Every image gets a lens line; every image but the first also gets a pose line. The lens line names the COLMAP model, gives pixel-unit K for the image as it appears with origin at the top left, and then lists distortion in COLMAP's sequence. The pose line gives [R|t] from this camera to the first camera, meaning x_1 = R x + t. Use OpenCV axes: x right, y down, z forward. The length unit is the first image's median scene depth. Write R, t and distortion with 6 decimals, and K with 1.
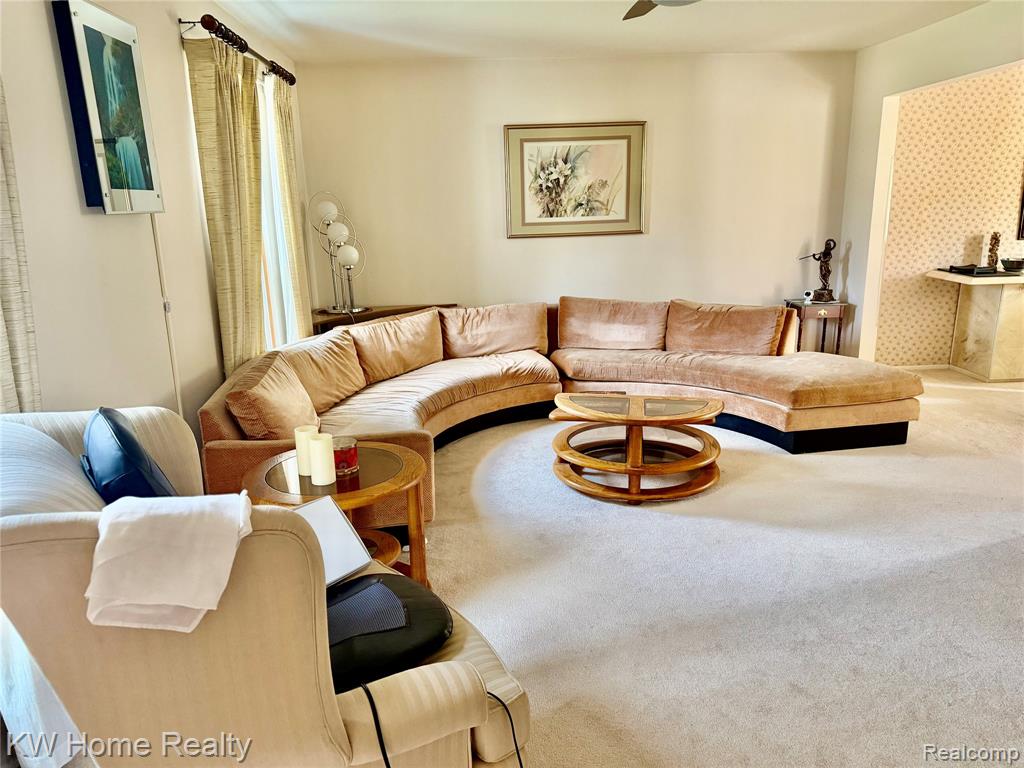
lens RADIAL K [[716.2, 0, 510.4], [0, 716.2, 390.4], [0, 0, 1]] dist [0.112637, -0.134427]
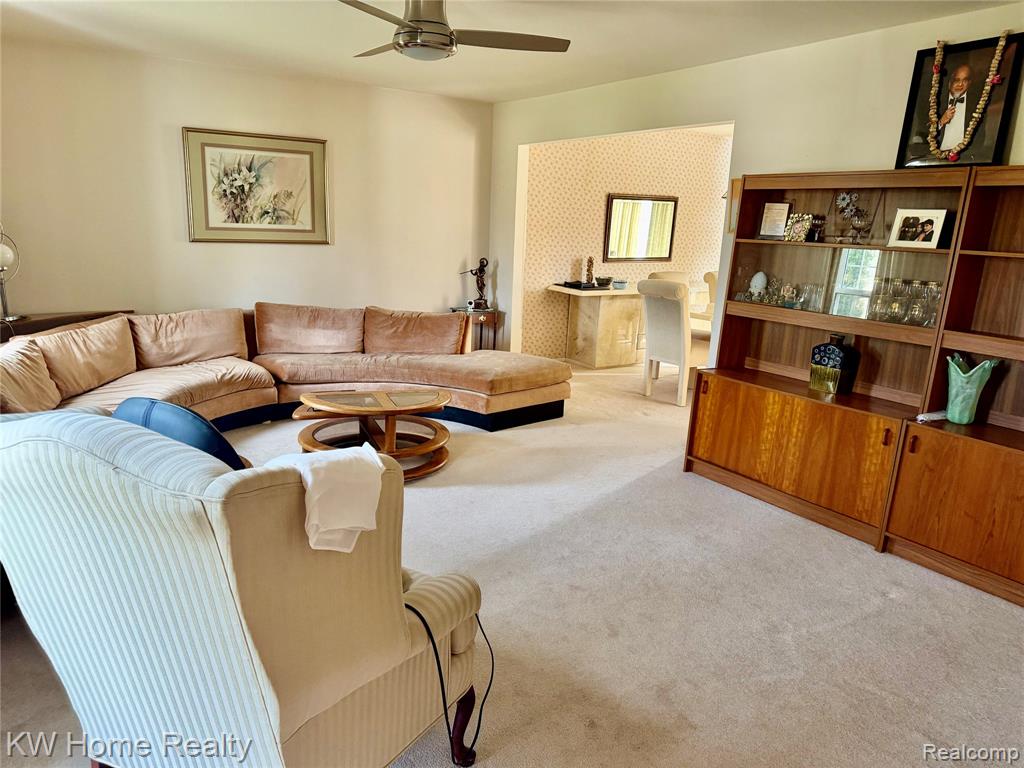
lens RADIAL K [[716.5, 0, 502.9], [0, 716.5, 386.5], [0, 0, 1]] dist [0.116759, -0.161913]
pose [[0.865600, -0.057224, 0.497456, -0.146771], [0.066436, 0.997790, -0.000823, 0.009931], [-0.496310, 0.033762, 0.867489, -0.047155]]
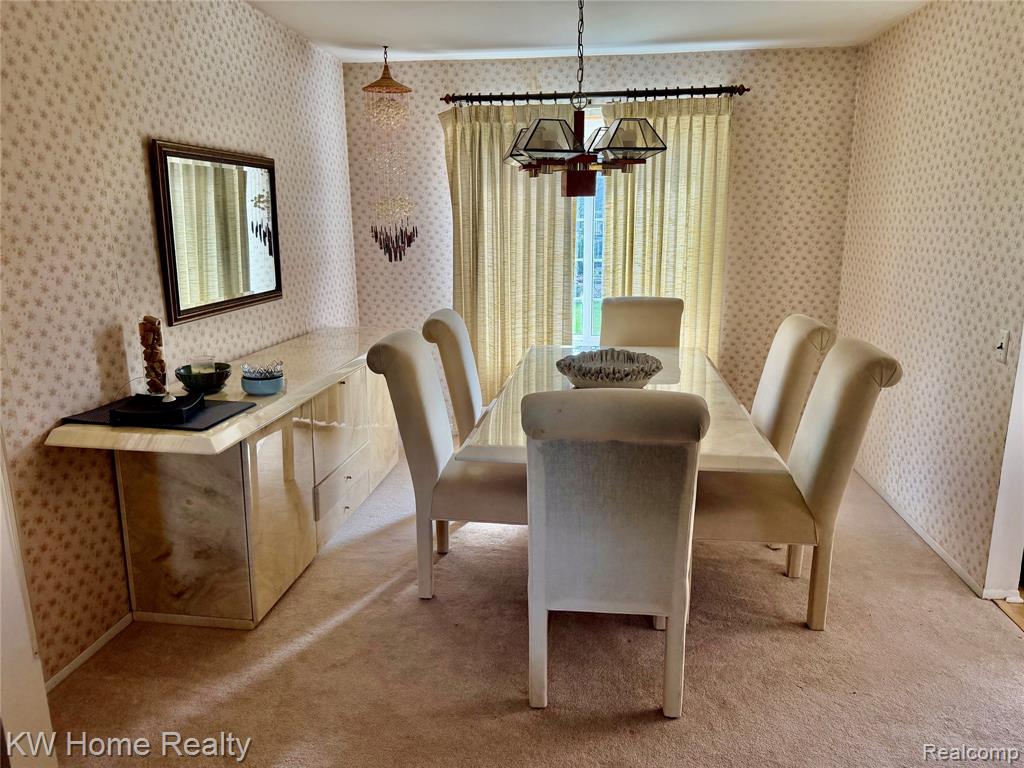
lens RADIAL K [[724.4, 0, 509.2], [0, 724.4, 375.2], [0, 0, 1]] dist [0.068529, -0.083246]
pose [[0.180864, -0.185079, 0.965937, 0.267602], [0.253039, 0.957828, 0.136146, -0.199013], [-0.950399, 0.219796, 0.220069, 0.737879]]
